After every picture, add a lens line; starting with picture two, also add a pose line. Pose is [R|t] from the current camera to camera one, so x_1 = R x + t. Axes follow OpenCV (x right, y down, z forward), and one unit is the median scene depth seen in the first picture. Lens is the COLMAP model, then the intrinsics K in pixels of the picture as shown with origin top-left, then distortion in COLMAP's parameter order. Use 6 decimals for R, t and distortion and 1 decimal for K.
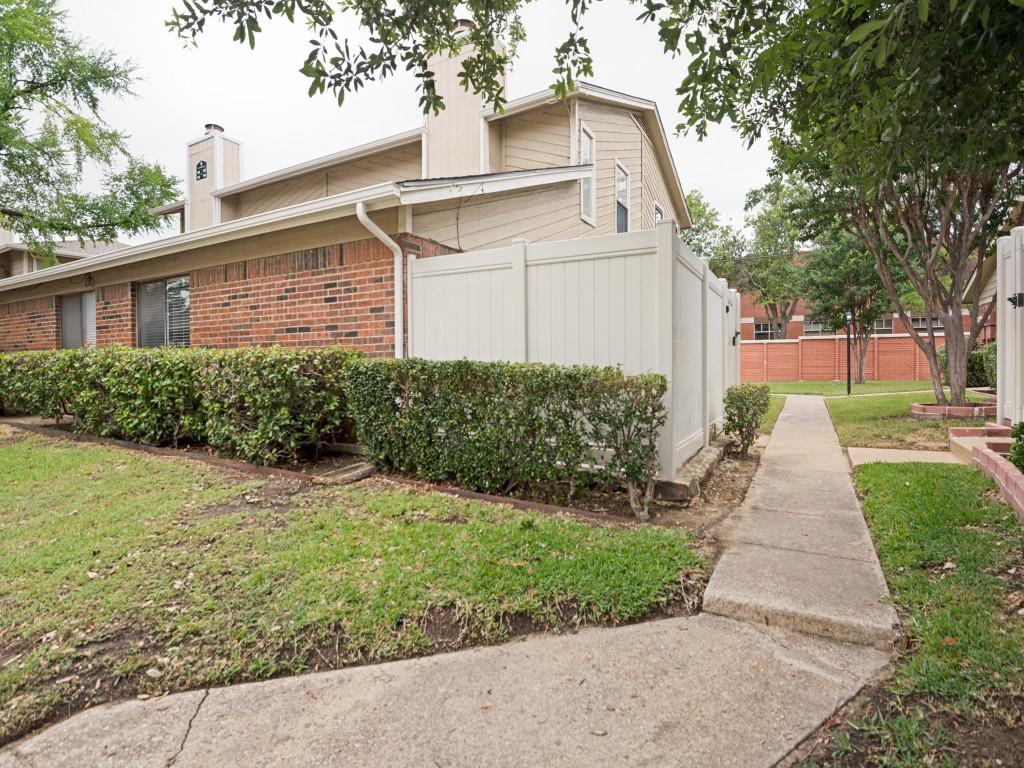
lens RADIAL K [[556.6, 0, 514.5], [0, 556.6, 369.7], [0, 0, 1]] dist [0.001402, -0.019705]
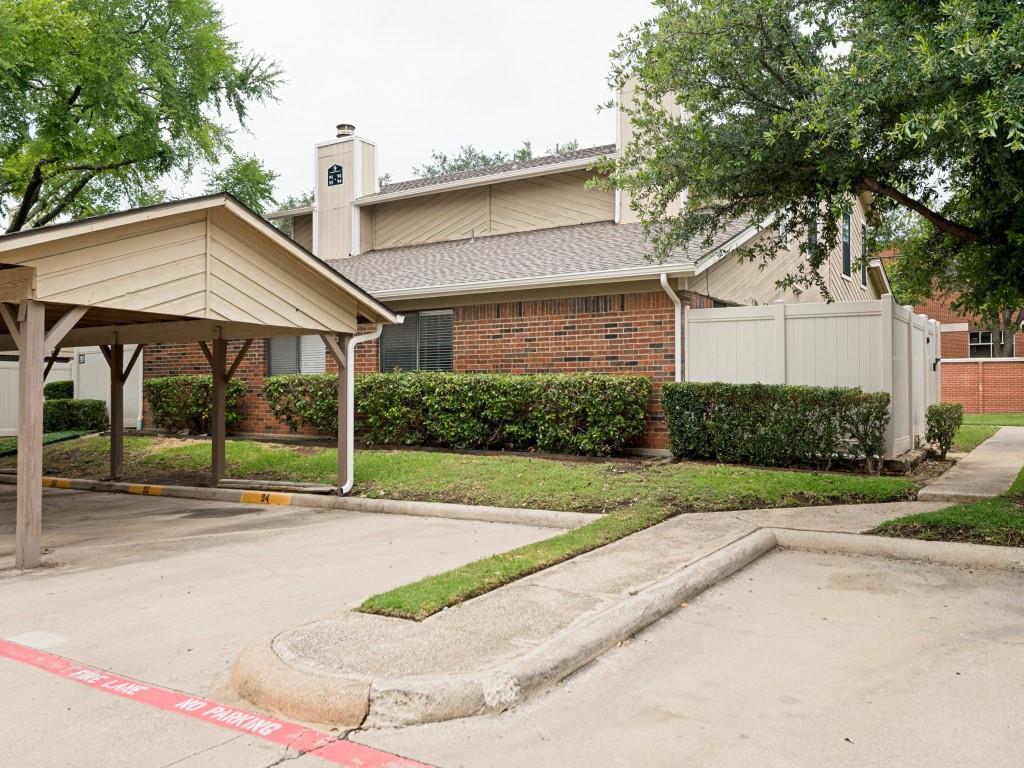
lens RADIAL K [[896.2, 0, 512.0], [0, 896.2, 384.0], [0, 0, 1]] dist [0.006754, 0.001879]
pose [[0.997639, 0.002943, -0.068611, -0.421554], [-0.004165, 0.999835, -0.017672, 0.022473], [0.068548, 0.017916, 0.997487, -1.098345]]
